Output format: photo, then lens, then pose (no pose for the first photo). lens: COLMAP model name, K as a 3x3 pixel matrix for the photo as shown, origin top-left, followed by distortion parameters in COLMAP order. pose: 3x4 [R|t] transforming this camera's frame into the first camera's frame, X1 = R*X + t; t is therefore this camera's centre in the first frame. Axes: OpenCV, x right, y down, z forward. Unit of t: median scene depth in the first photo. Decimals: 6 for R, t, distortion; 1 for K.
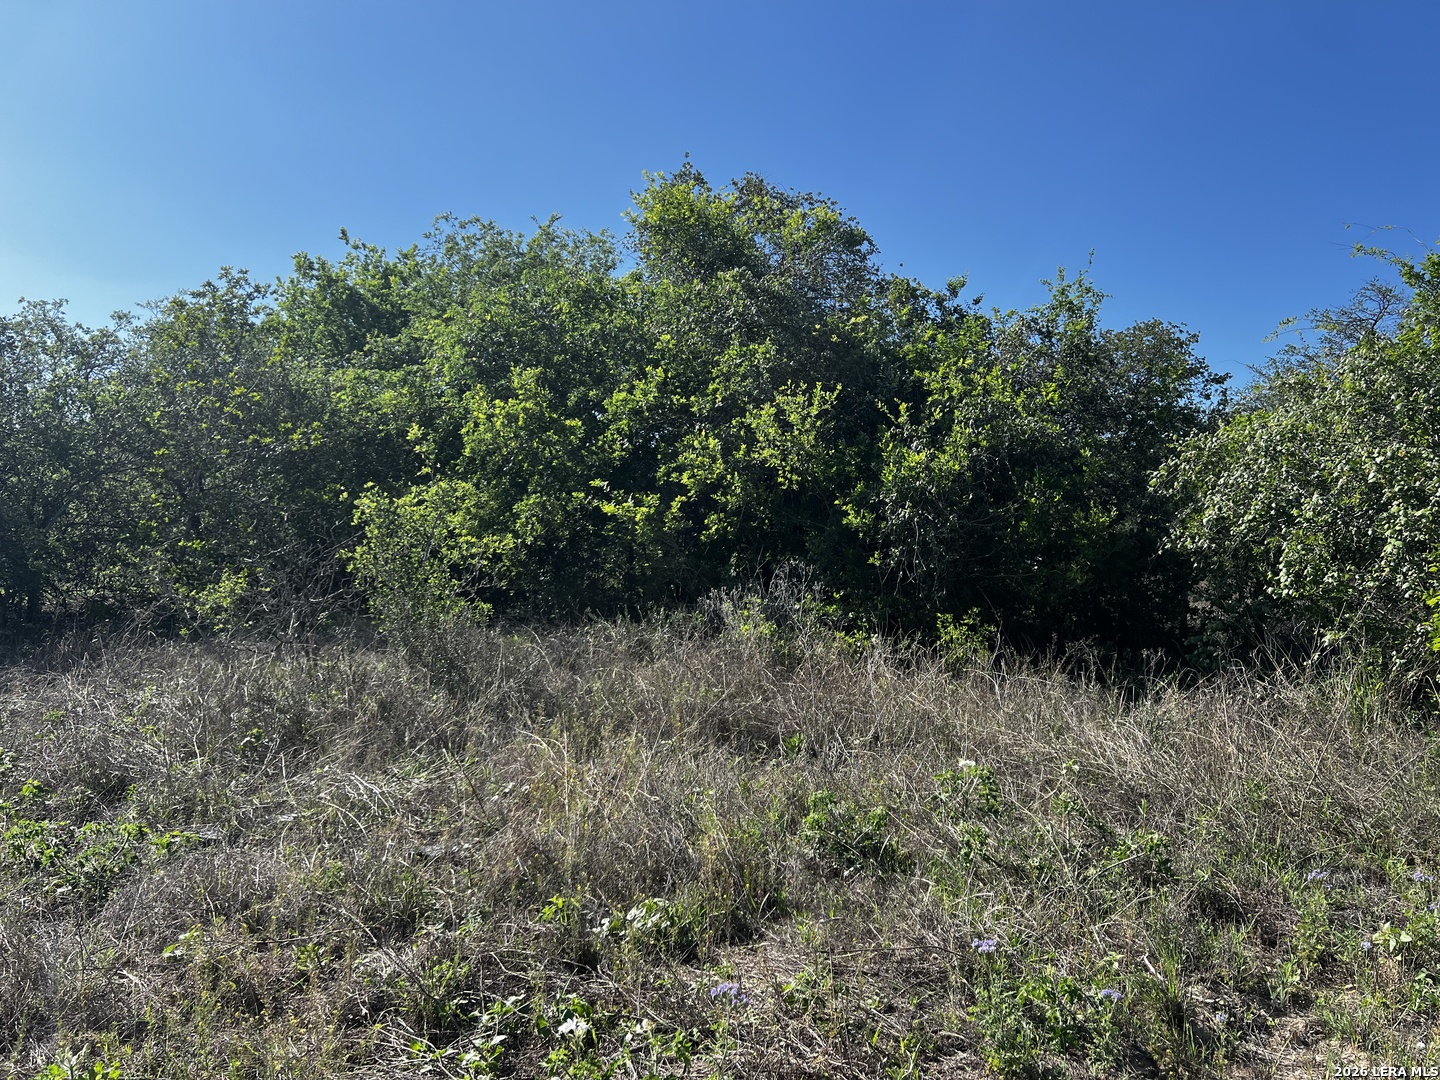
lens RADIAL K [[1076.2, 0, 734.1], [0, 1076.2, 544.5], [0, 0, 1]] dist [0.066682, -0.076800]
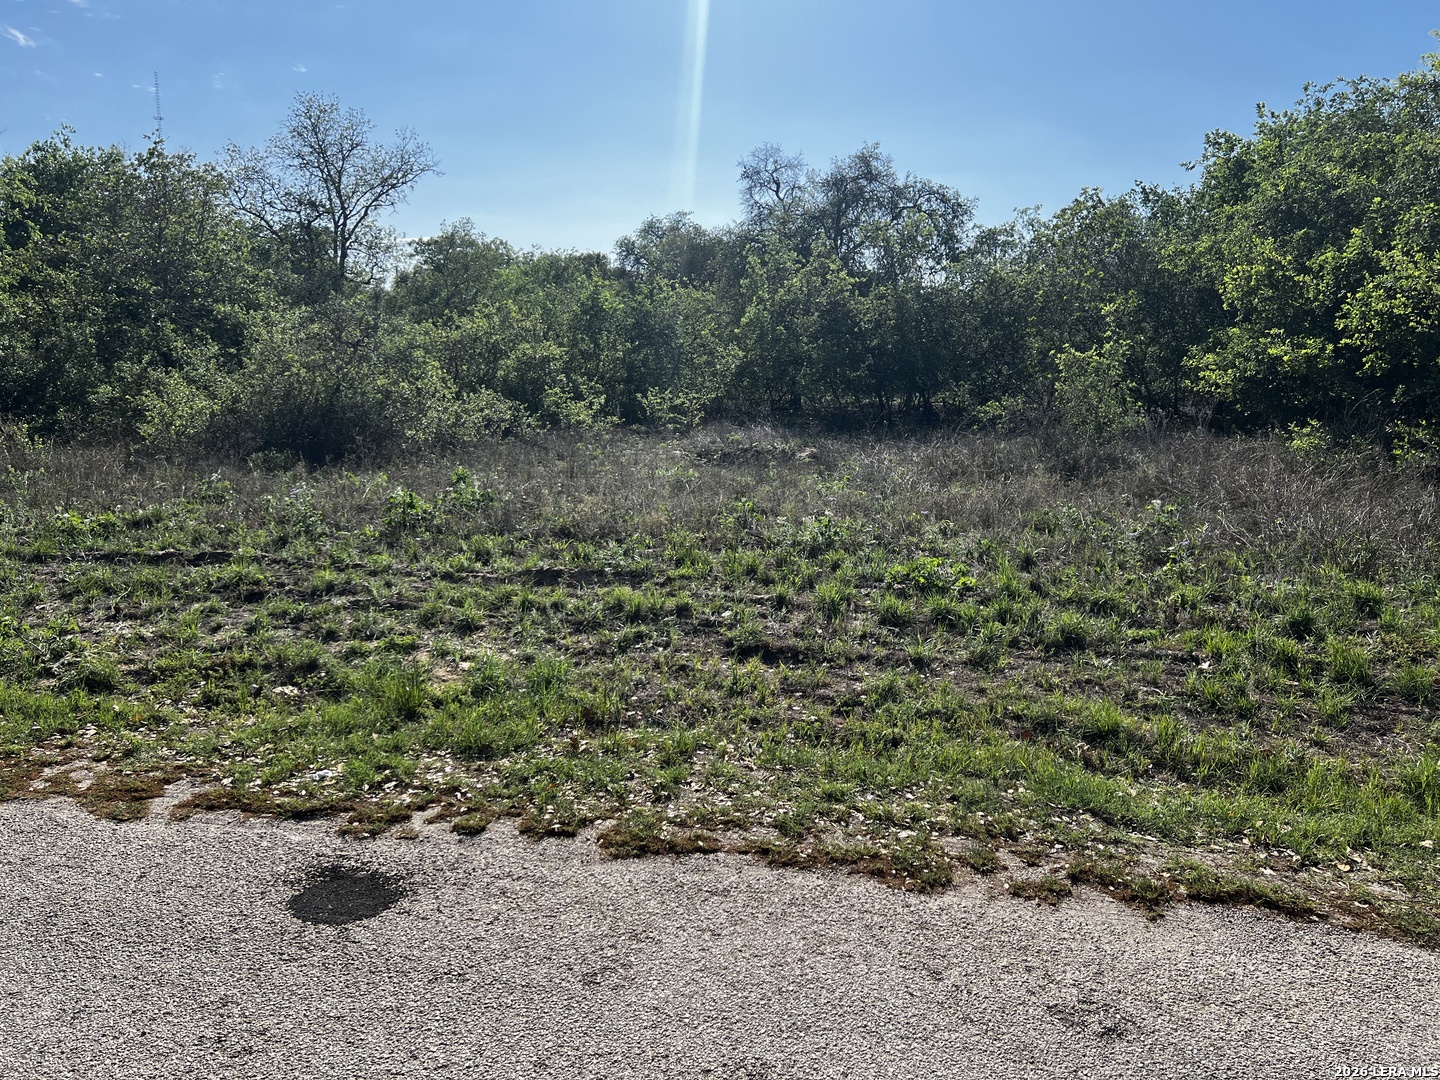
lens RADIAL K [[1076.8, 0, 722.6], [0, 1076.8, 534.0], [0, 0, 1]] dist [0.061662, -0.072478]
pose [[0.564041, 0.122136, -0.816665, 0.579443], [0.010876, 0.987816, 0.155244, -0.024323], [0.825675, -0.096446, 0.555840, -0.311851]]
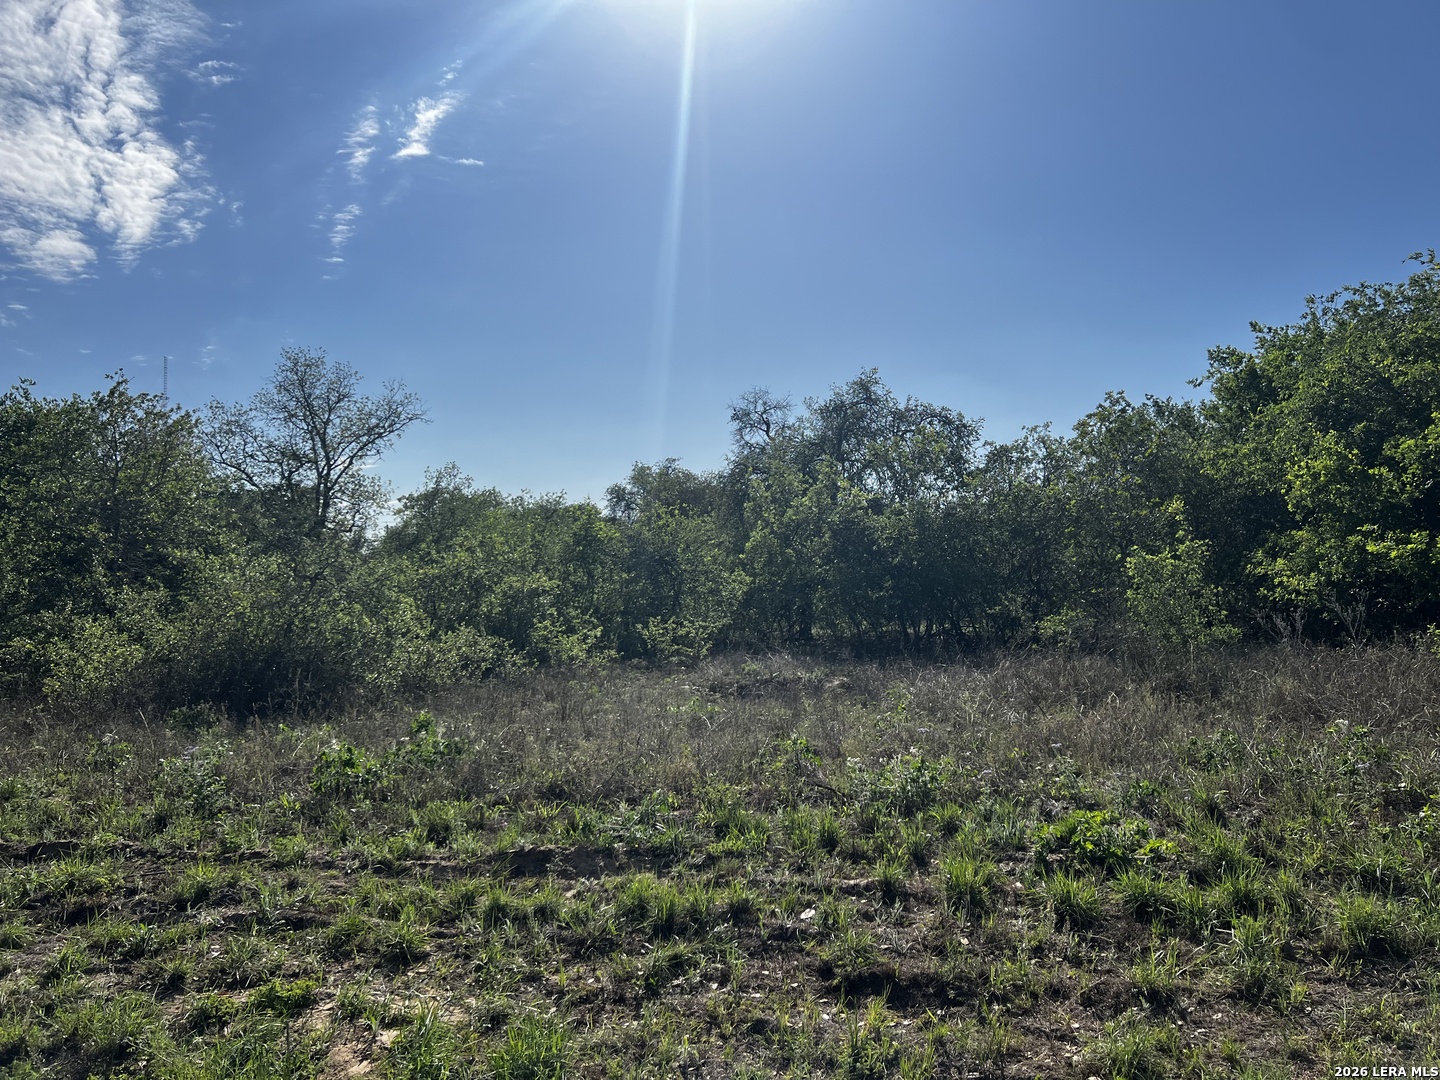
lens RADIAL K [[1077.1, 0, 727.0], [0, 1077.1, 543.6], [0, 0, 1]] dist [0.060503, -0.069892]
pose [[0.576192, -0.076352, -0.813740, 0.403968], [0.045475, 0.997080, -0.061355, 0.002839], [0.816048, -0.001653, 0.577982, -0.228305]]
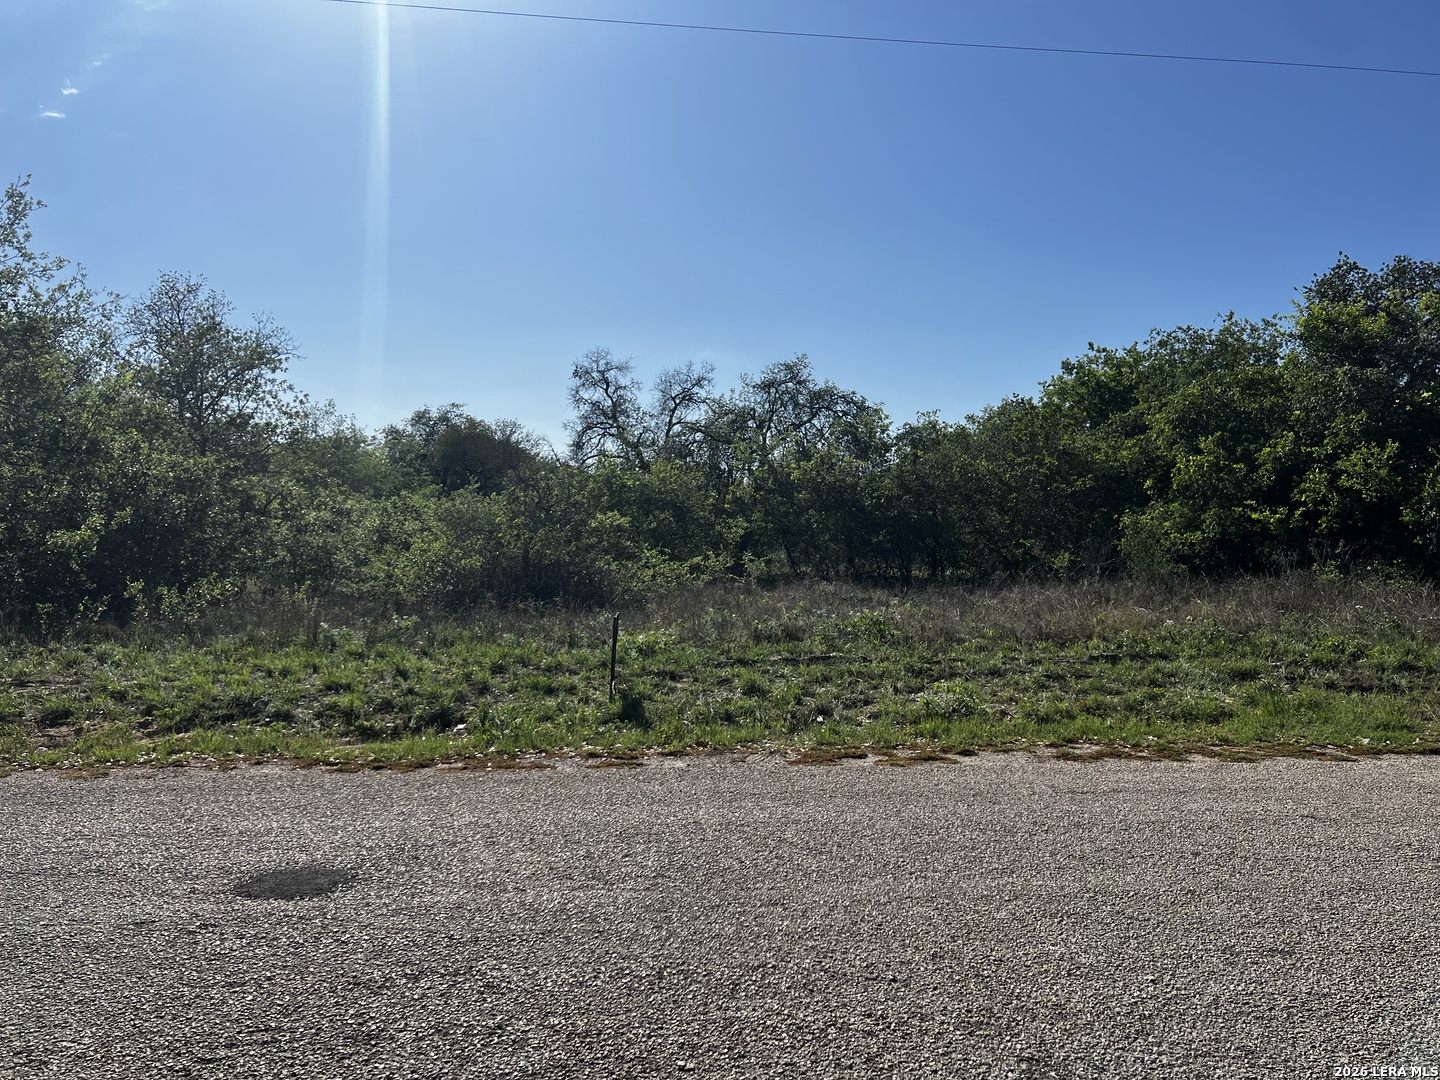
lens RADIAL K [[1077.1, 0, 727.0], [0, 1077.1, 543.6], [0, 0, 1]] dist [0.060503, -0.069892]
pose [[0.799958, -0.020424, -0.599708, 0.252810], [0.018657, 0.999784, -0.009163, 0.012329], [0.599766, -0.003859, 0.800166, -0.940057]]
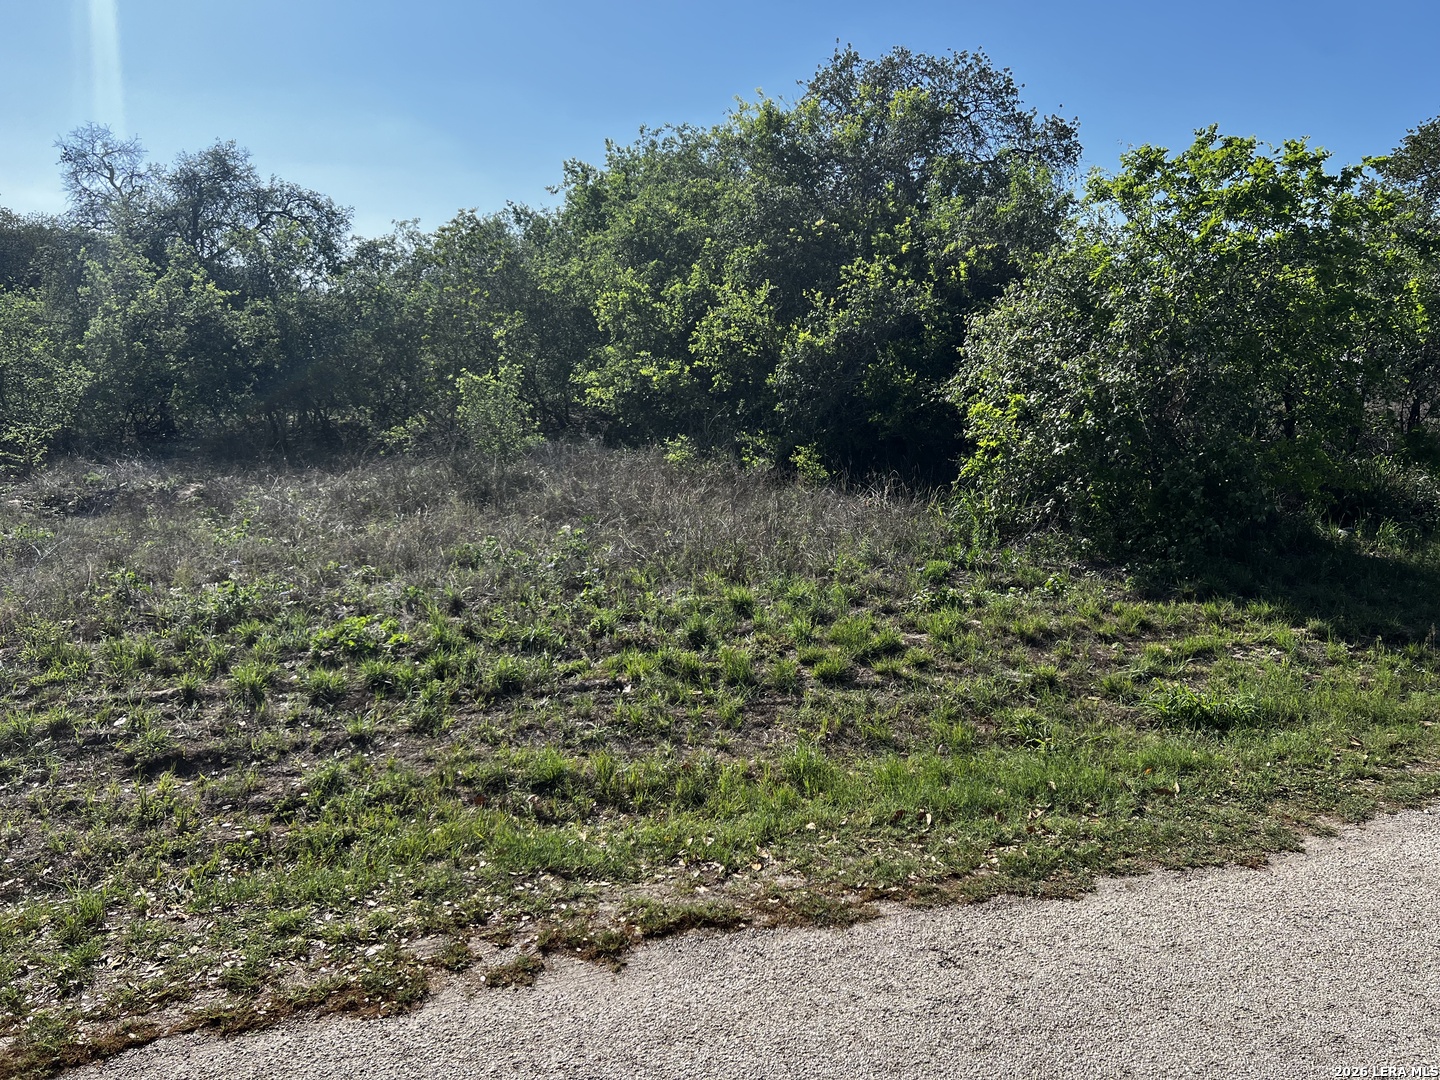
lens RADIAL K [[1073.3, 0, 729.8], [0, 1073.3, 529.3], [0, 0, 1]] dist [0.072777, -0.080263]
pose [[0.910759, 0.039968, -0.410998, 0.573376], [0.031701, 0.985600, 0.166095, -0.056345], [0.411719, -0.164302, 0.896378, -0.313981]]
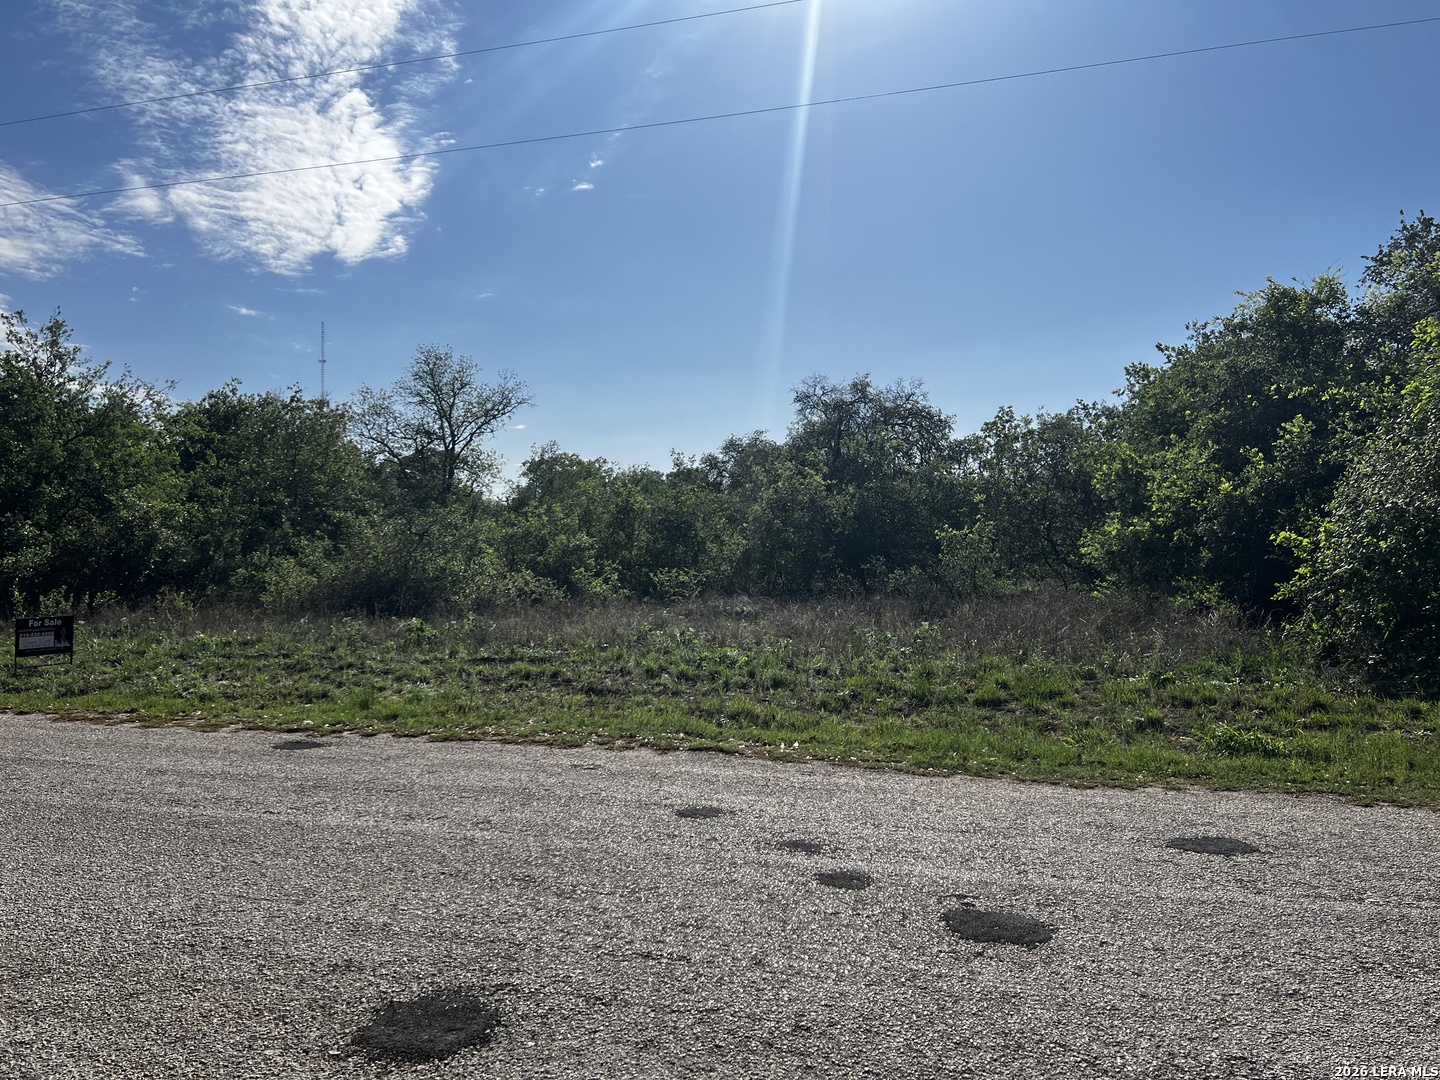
lens RADIAL K [[1073.9, 0, 717.4], [0, 1073.9, 544.4], [0, 0, 1]] dist [0.065943, -0.070766]
pose [[0.469579, -0.034617, -0.882211, 1.005255], [0.020926, 0.999387, -0.028077, 0.024448], [0.882642, -0.005277, 0.470016, -0.324753]]
